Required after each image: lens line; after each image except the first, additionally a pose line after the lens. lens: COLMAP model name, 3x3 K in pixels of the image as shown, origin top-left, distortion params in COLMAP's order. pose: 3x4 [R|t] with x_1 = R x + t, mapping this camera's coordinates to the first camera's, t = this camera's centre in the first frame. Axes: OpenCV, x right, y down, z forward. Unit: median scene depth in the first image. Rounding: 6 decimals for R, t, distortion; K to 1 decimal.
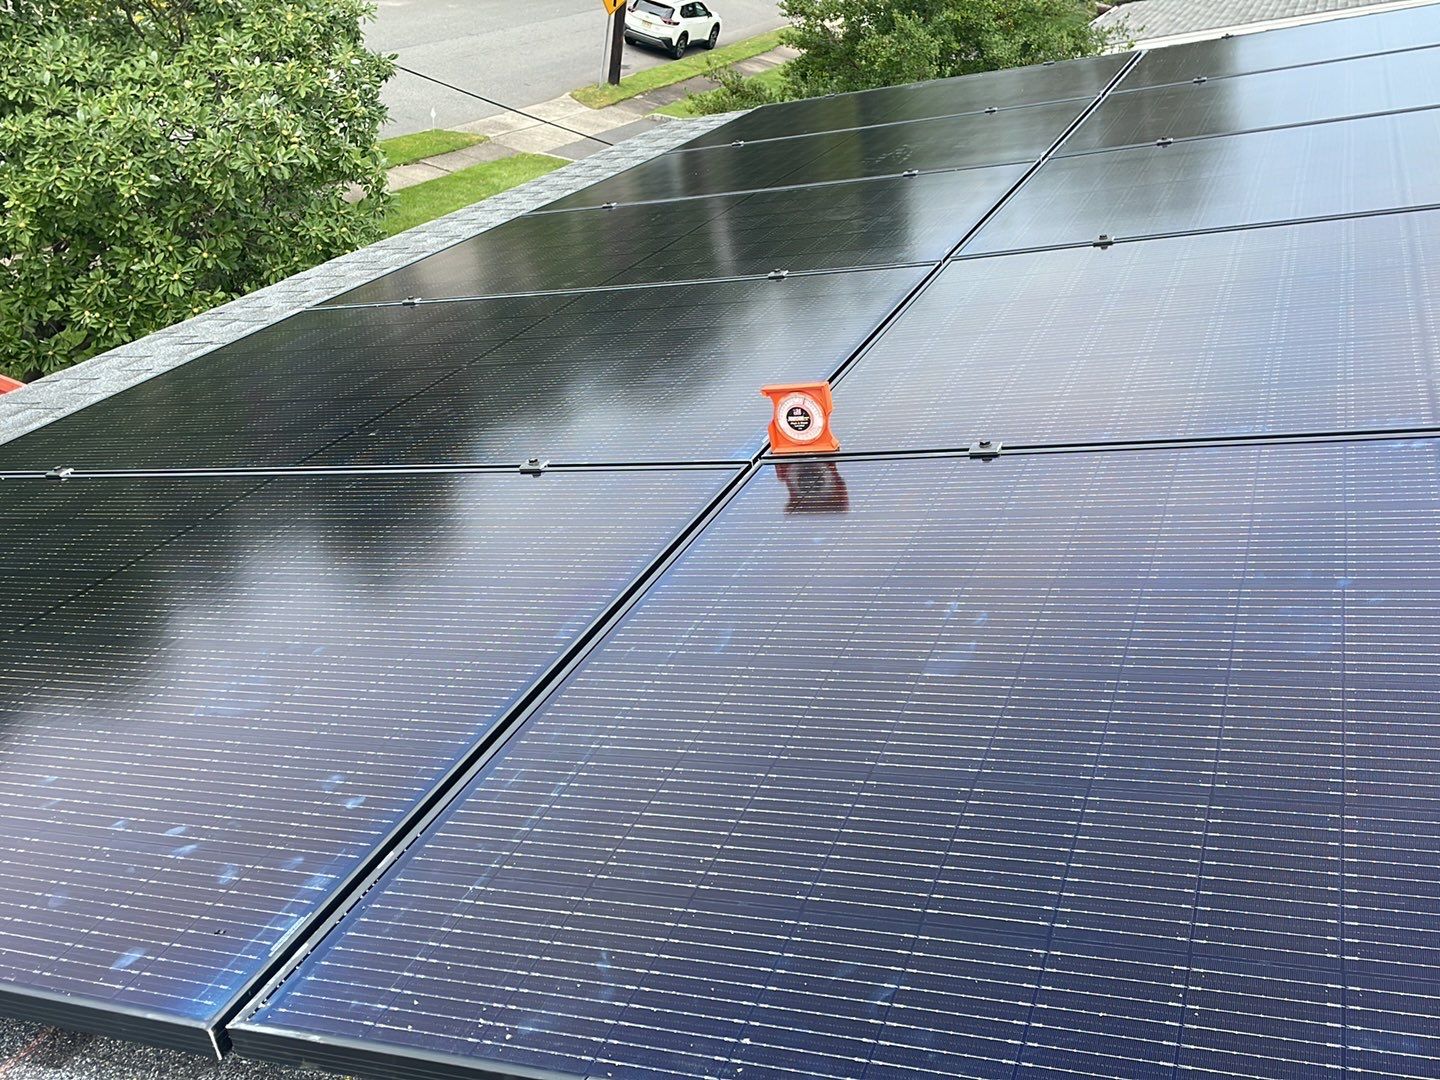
lens RADIAL K [[1364.5, 0, 717.3], [0, 1364.5, 520.0], [0, 0, 1]] dist [0.086171, -0.108708]
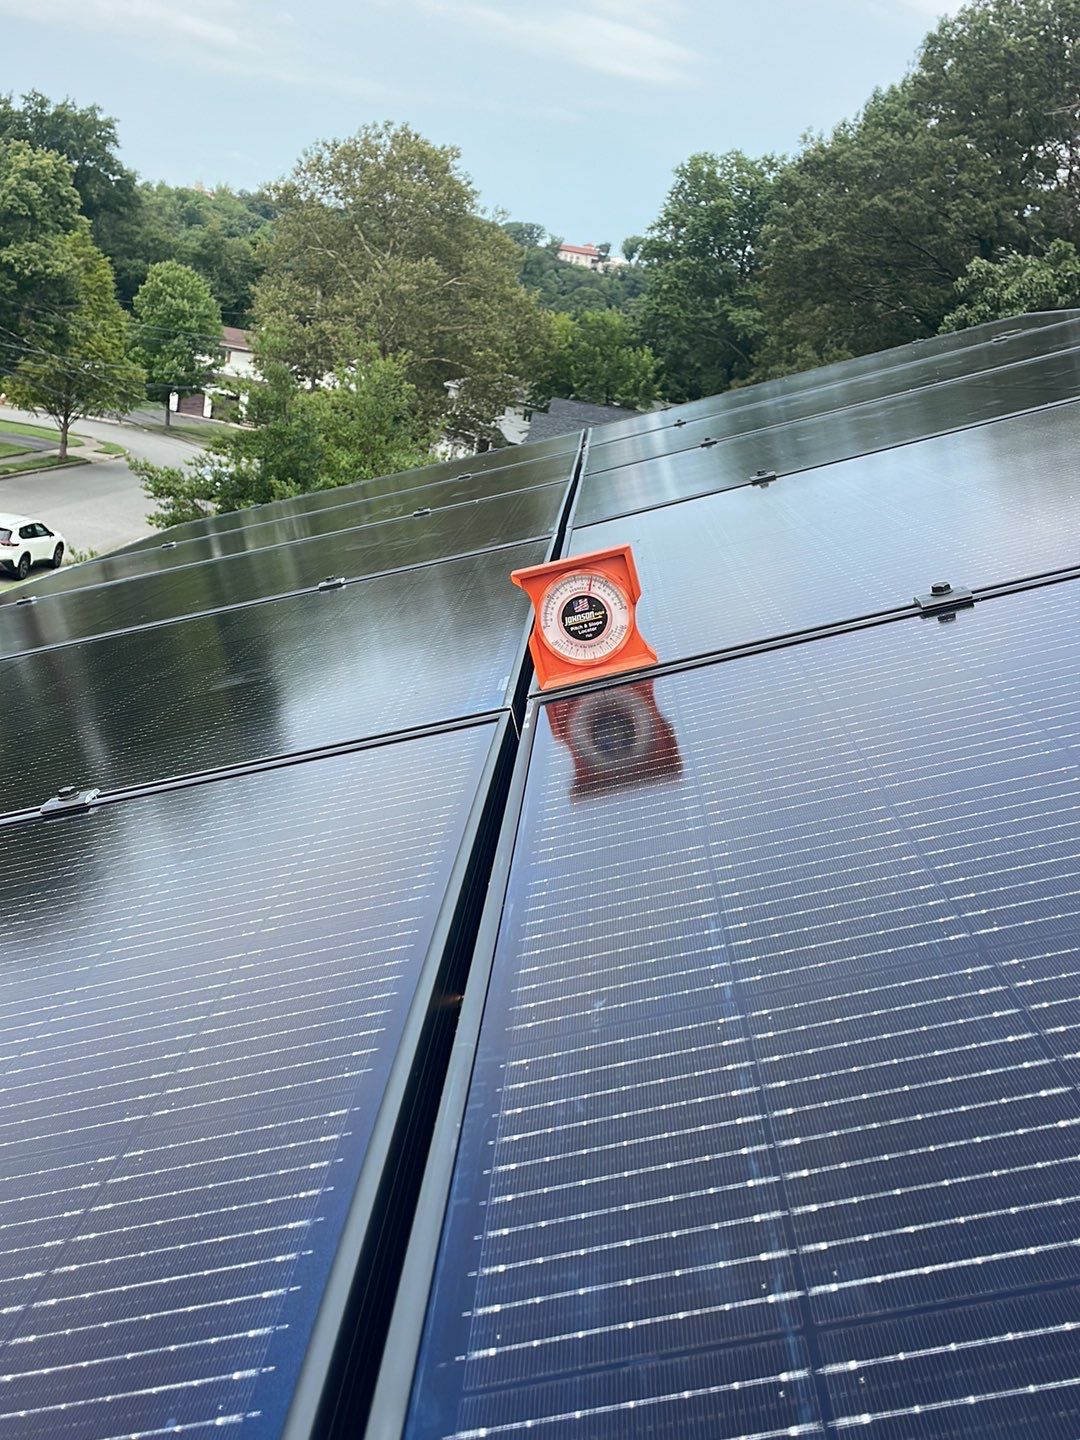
lens RADIAL K [[1364.5, 0, 541.5], [0, 1364.5, 667.8], [0, 0, 1]] dist [0.086171, -0.108708]
pose [[0.938933, -0.113354, 0.324892, -0.139606], [0.190941, 0.957116, -0.217879, 0.063555], [-0.286261, 0.266609, 0.920312, 0.483547]]
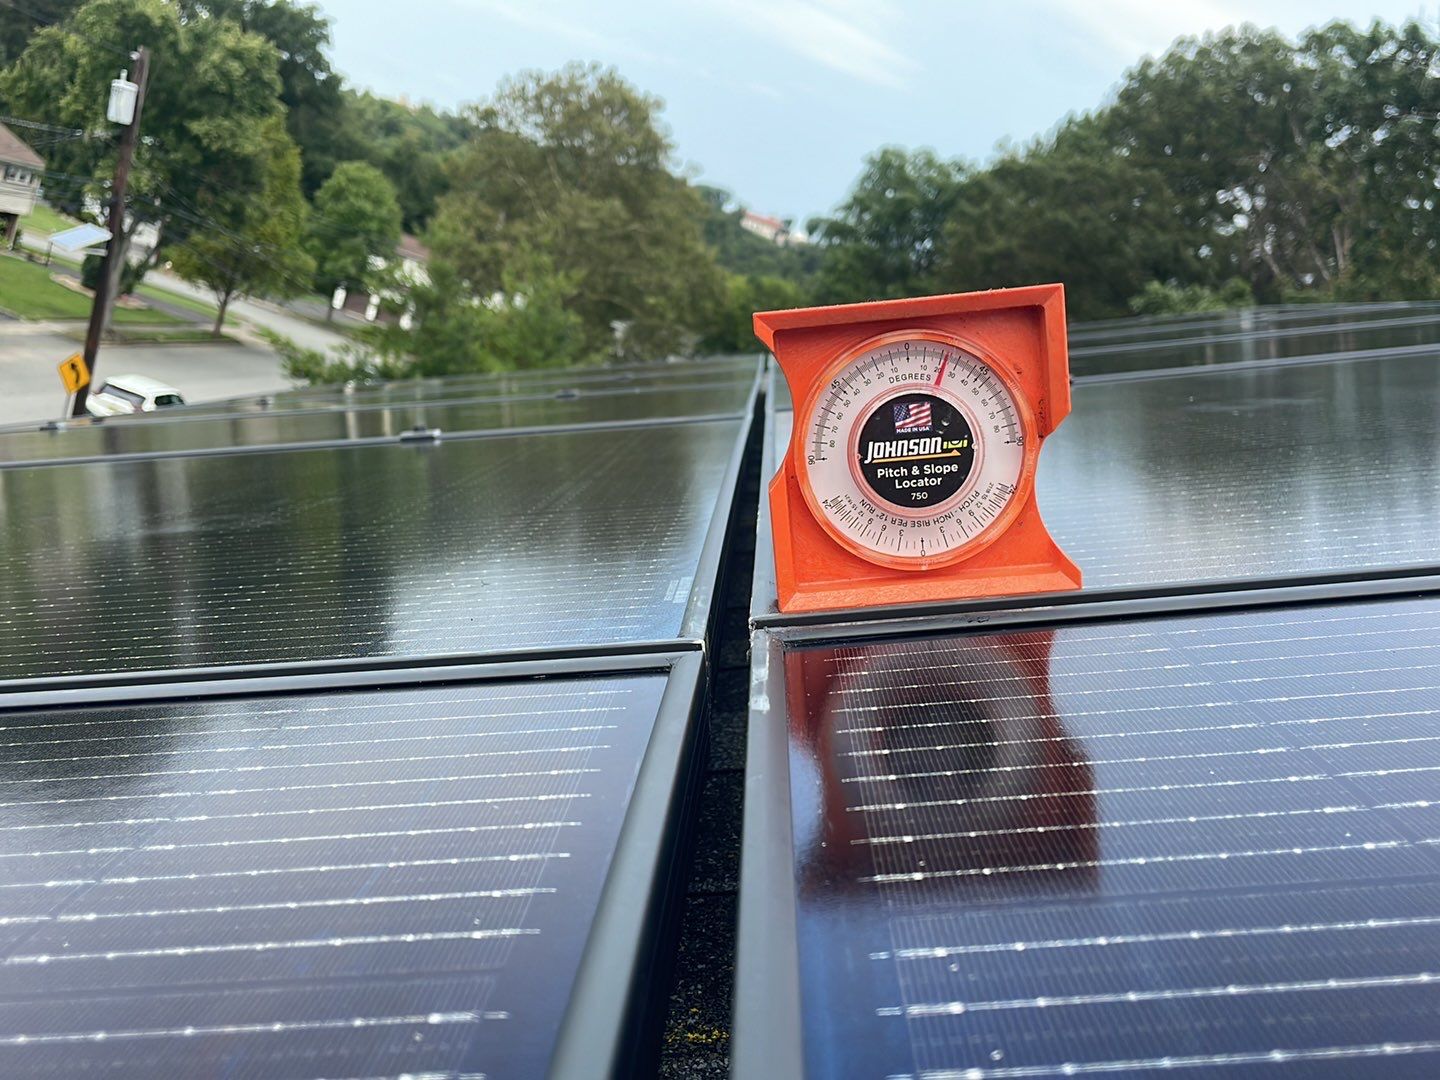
lens RADIAL K [[1364.5, 0, 717.3], [0, 1364.5, 520.0], [0, 0, 1]] dist [0.086171, -0.108708]
pose [[0.931277, 0.058939, 0.359513, -0.050746], [0.050030, 0.956787, -0.286453, 0.000034], [-0.360860, 0.284753, 0.888085, 0.799052]]
